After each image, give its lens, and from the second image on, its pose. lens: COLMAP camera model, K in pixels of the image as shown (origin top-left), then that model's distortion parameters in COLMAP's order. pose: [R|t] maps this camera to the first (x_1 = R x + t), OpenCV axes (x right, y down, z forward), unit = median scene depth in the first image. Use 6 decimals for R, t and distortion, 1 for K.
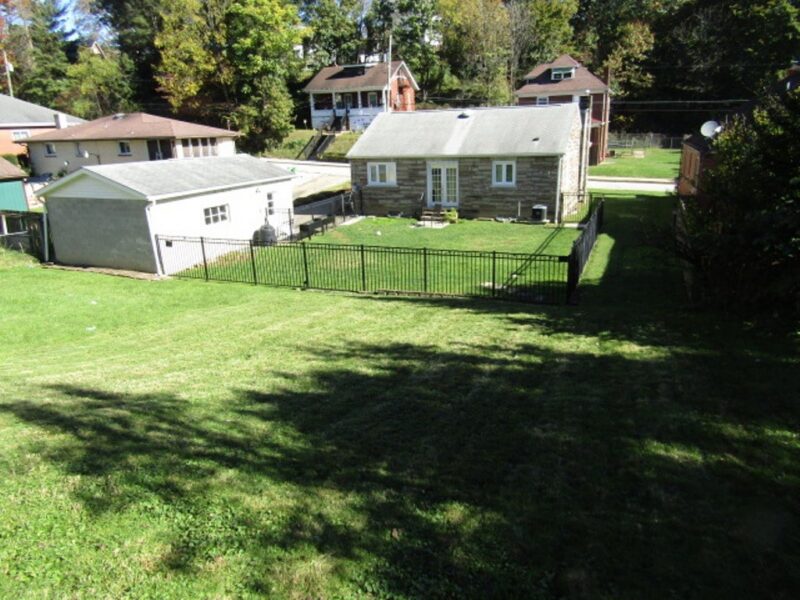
lens RADIAL K [[568.4, 0, 399.4], [0, 568.4, 301.2], [0, 0, 1]] dist [-0.012279, 0.003196]
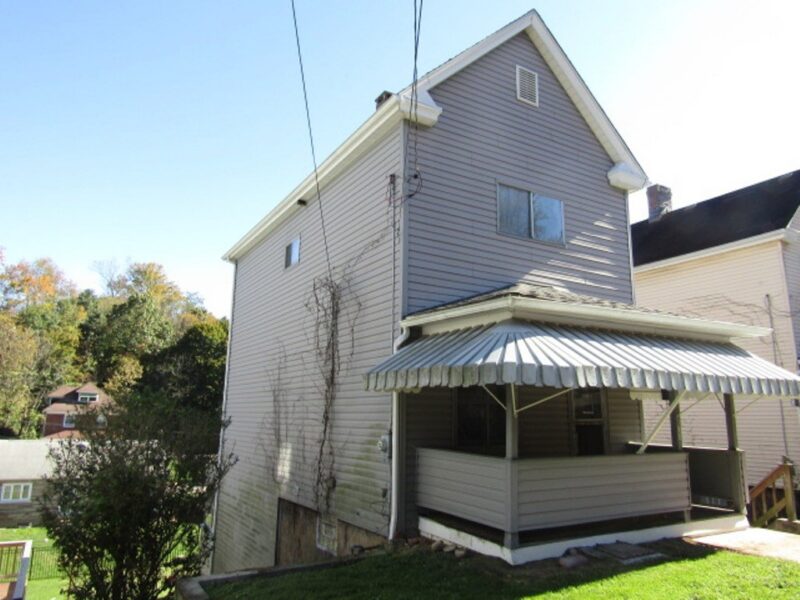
lens RADIAL K [[568.4, 0, 398.0], [0, 568.4, 299.0], [0, 0, 1]] dist [-0.012279, 0.003196]
pose [[0.609154, 0.207170, 0.765514, -0.250921], [0.191389, 0.898342, -0.395414, 0.021292], [-0.769611, 0.387379, 0.507579, -0.201481]]
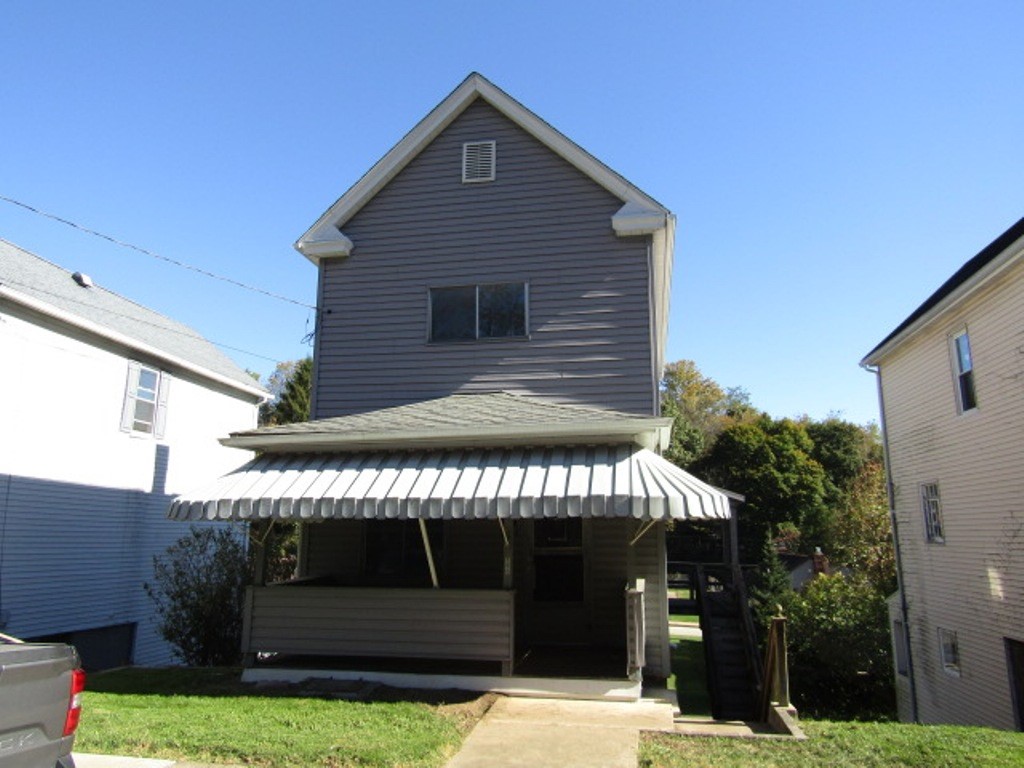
lens RADIAL K [[727.5, 0, 510.4], [0, 727.5, 384.9], [0, 0, 1]] dist [-0.012279, 0.003196]
pose [[0.981371, 0.077185, 0.175937, -0.142215], [0.017124, 0.876965, -0.480249, 0.043073], [-0.191359, 0.474315, 0.859306, -0.295769]]
